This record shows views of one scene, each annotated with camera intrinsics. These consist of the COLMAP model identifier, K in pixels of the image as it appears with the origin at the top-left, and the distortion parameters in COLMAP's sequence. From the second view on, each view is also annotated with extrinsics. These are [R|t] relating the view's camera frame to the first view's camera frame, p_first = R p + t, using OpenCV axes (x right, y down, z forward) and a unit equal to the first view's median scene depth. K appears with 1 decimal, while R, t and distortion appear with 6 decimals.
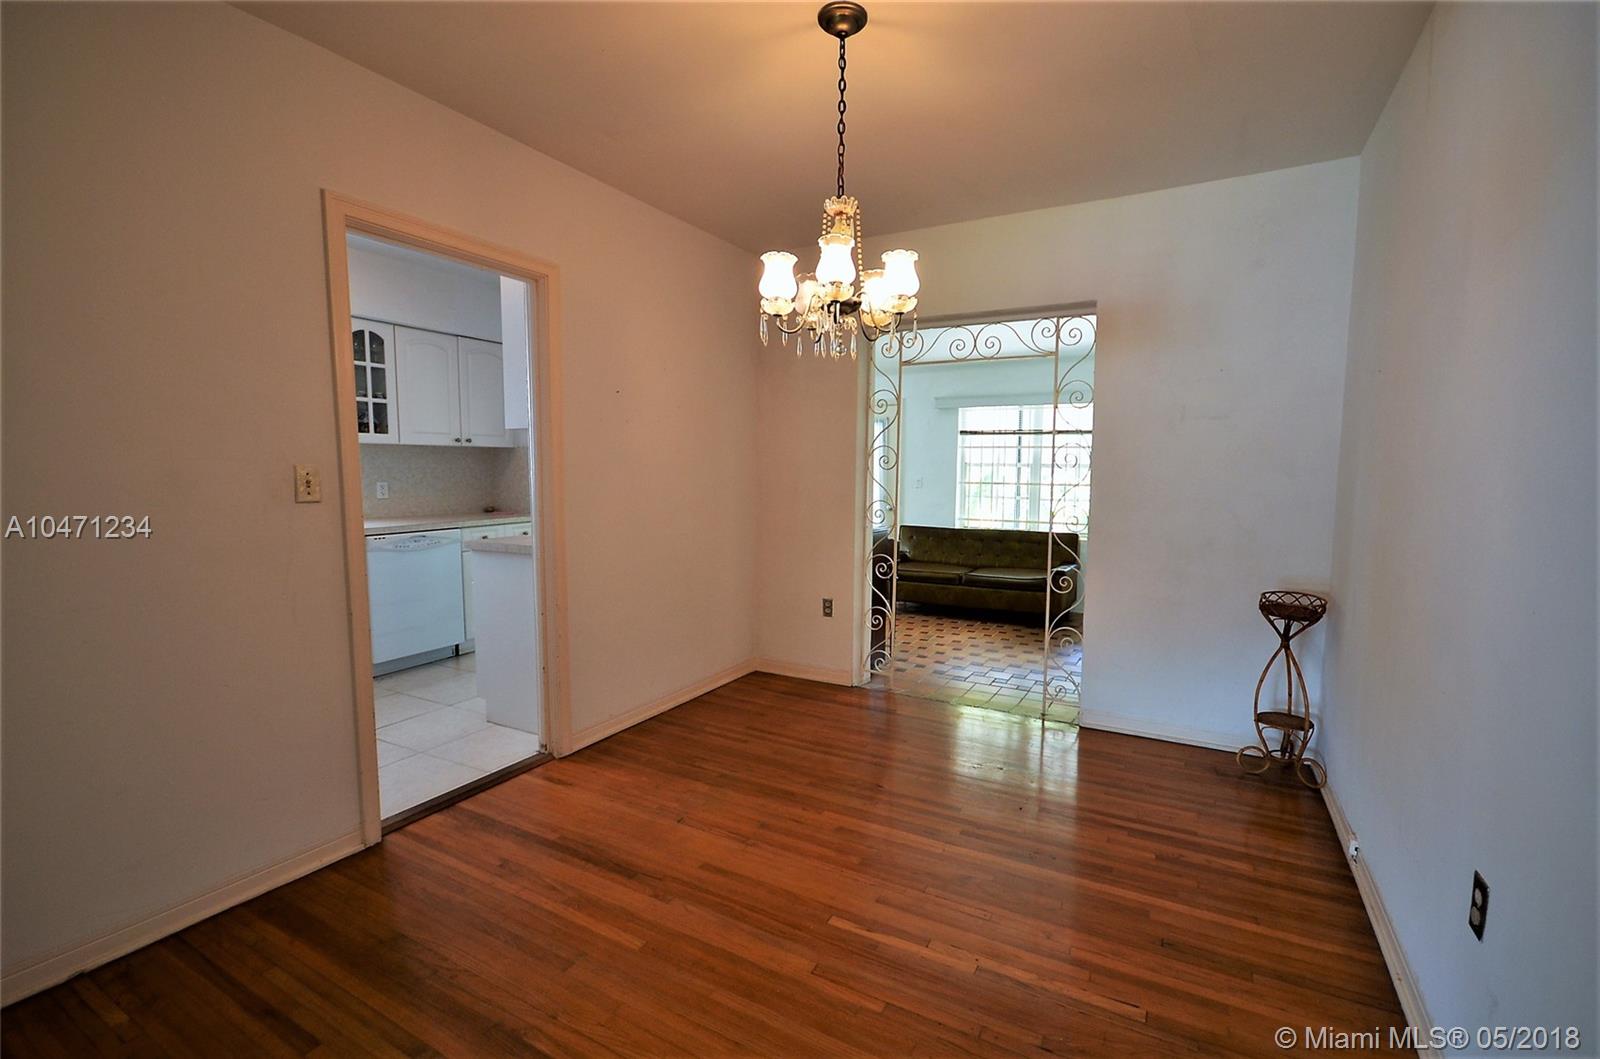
lens RADIAL K [[700.3, 0, 817.8], [0, 700.3, 539.9], [0, 0, 1]] dist [-0.001831, -0.000062]
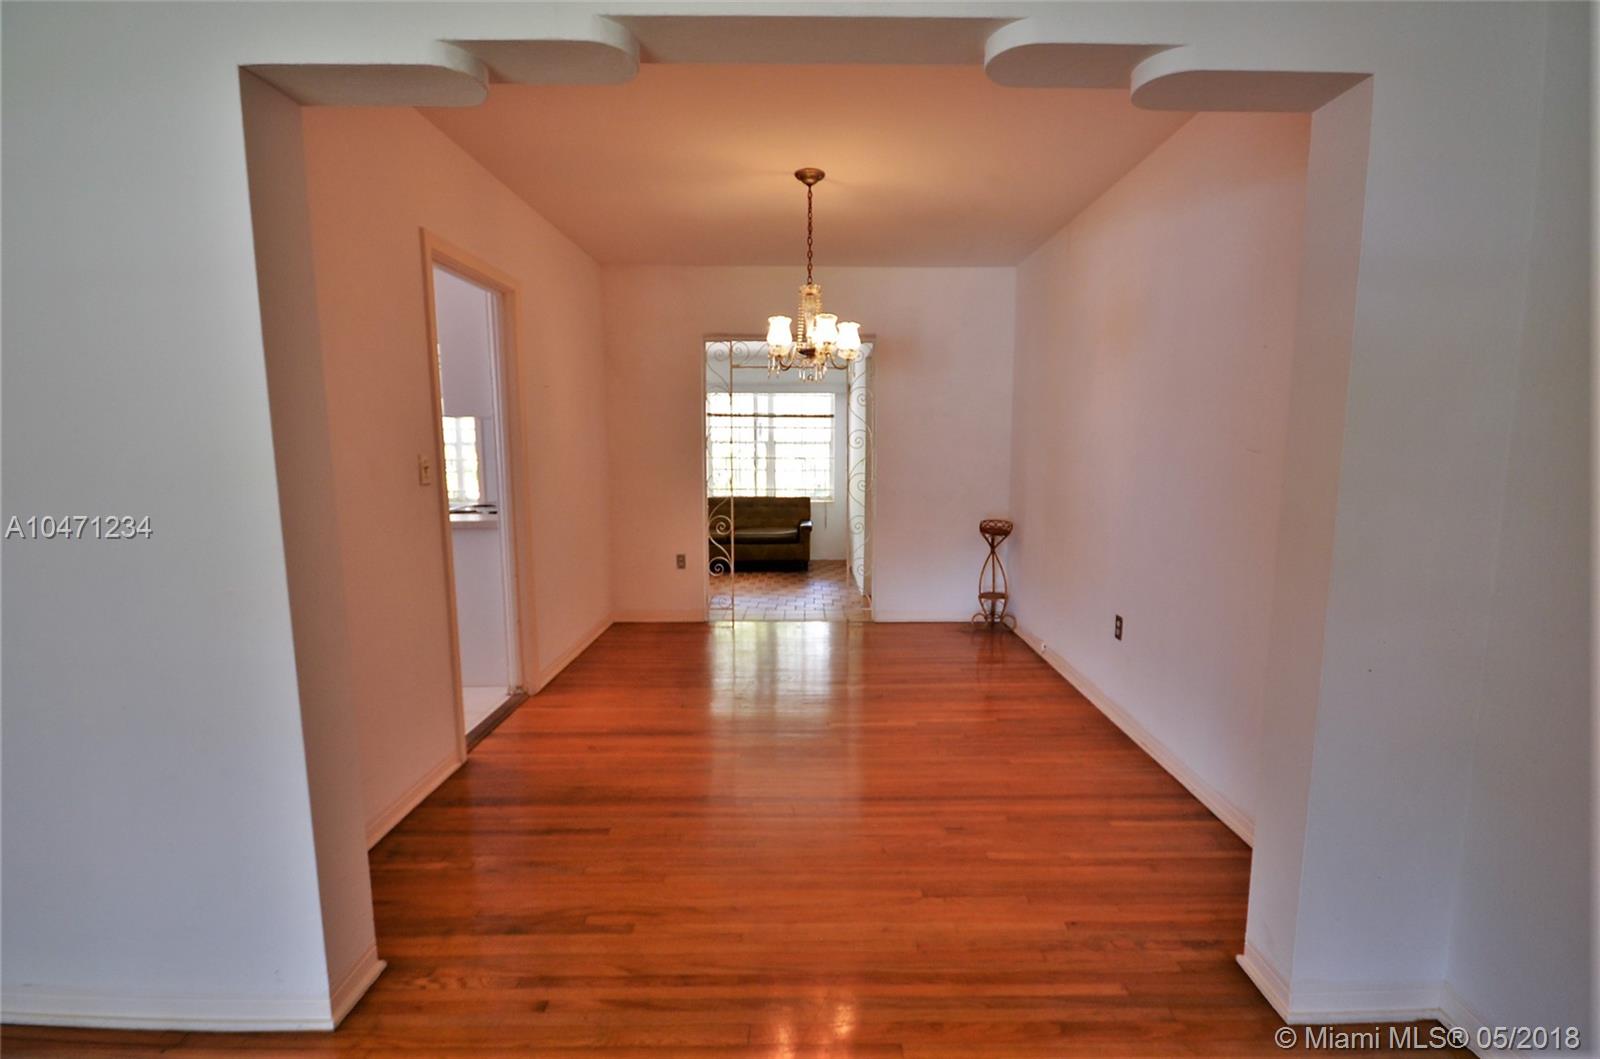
lens RADIAL K [[724.1, 0, 815.0], [0, 724.1, 531.9], [0, 0, 1]] dist [-0.003393, -0.000202]
pose [[0.874784, -0.066819, 0.479883, -0.529351], [0.056627, 0.997757, 0.035703, 0.017109], [-0.481192, -0.004058, 0.876606, -0.319057]]
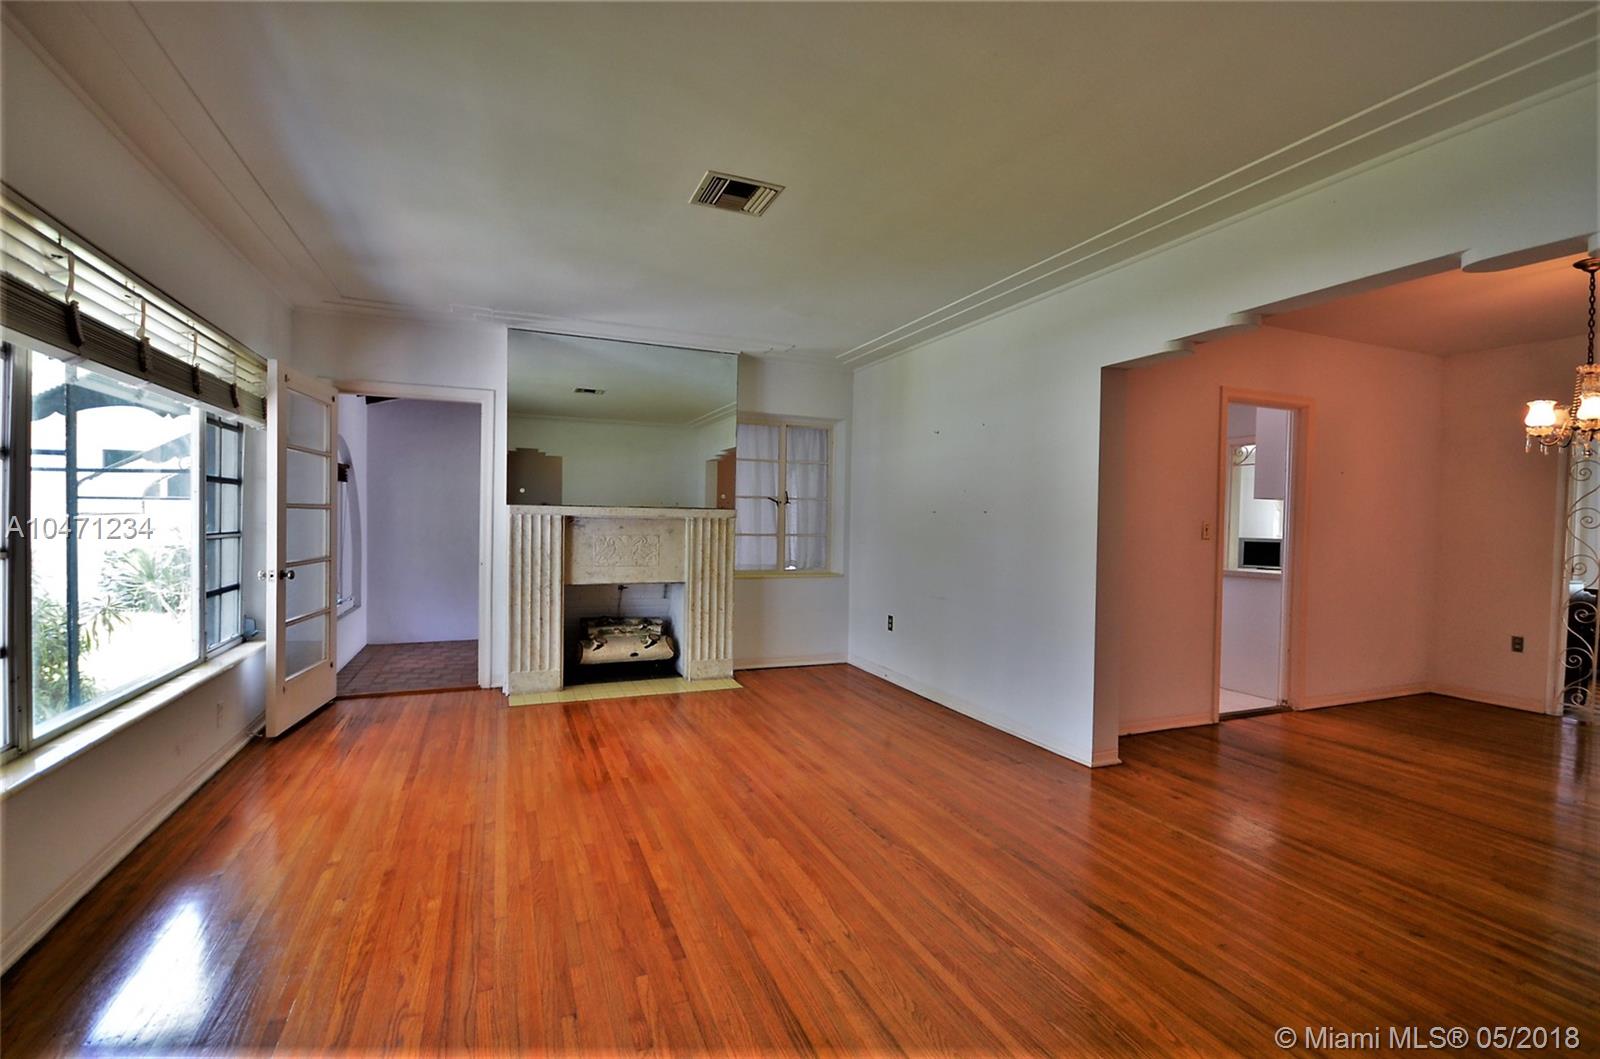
lens RADIAL K [[722.0, 0, 803.2], [0, 722.0, 544.1], [0, 0, 1]] dist [0.021242, -0.019037]
pose [[0.783574, 0.024767, -0.620805, -0.239694], [-0.072951, 0.995961, -0.052345, 0.109772], [0.617001, 0.086304, 0.782215, -0.967589]]
